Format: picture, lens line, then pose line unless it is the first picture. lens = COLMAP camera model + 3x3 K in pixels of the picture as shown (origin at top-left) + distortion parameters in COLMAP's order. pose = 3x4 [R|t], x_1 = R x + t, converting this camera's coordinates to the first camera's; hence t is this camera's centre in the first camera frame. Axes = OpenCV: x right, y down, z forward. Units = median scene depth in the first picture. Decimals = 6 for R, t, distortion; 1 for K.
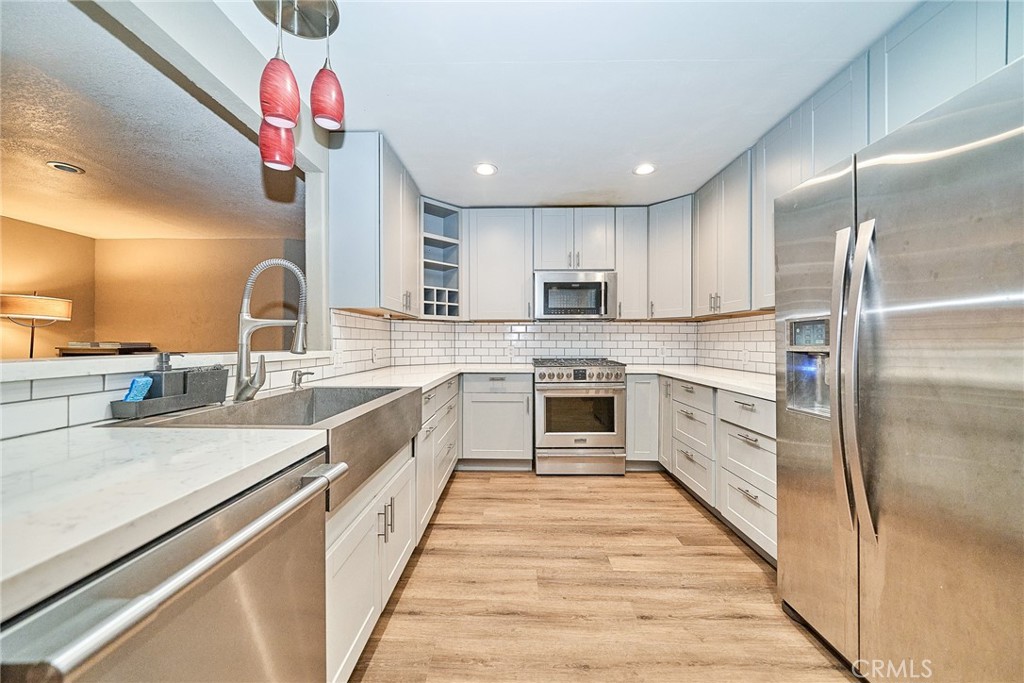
lens RADIAL K [[371.2, 0, 507.5], [0, 371.2, 342.0], [0, 0, 1]] dist [-0.003199, 0.000317]
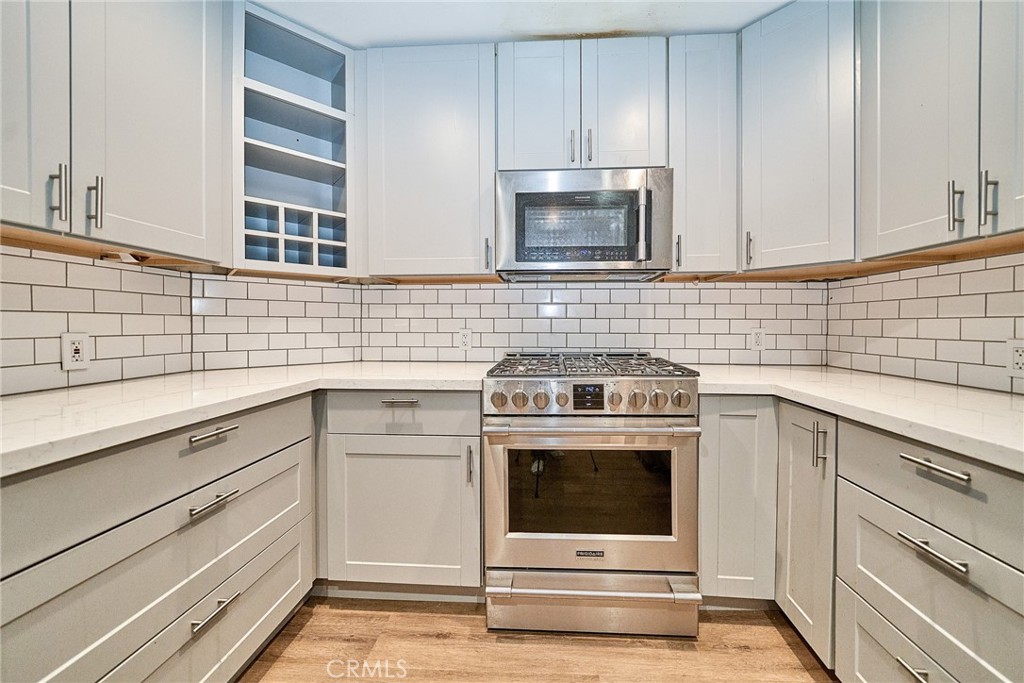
lens RADIAL K [[371.2, 0, 533.7], [0, 371.2, 327.3], [0, 0, 1]] dist [-0.003199, 0.000317]
pose [[0.999909, -0.000401, -0.013472, 0.134530], [0.000491, 0.999978, 0.006674, 0.005963], [0.013469, -0.006680, 0.999887, 0.562934]]
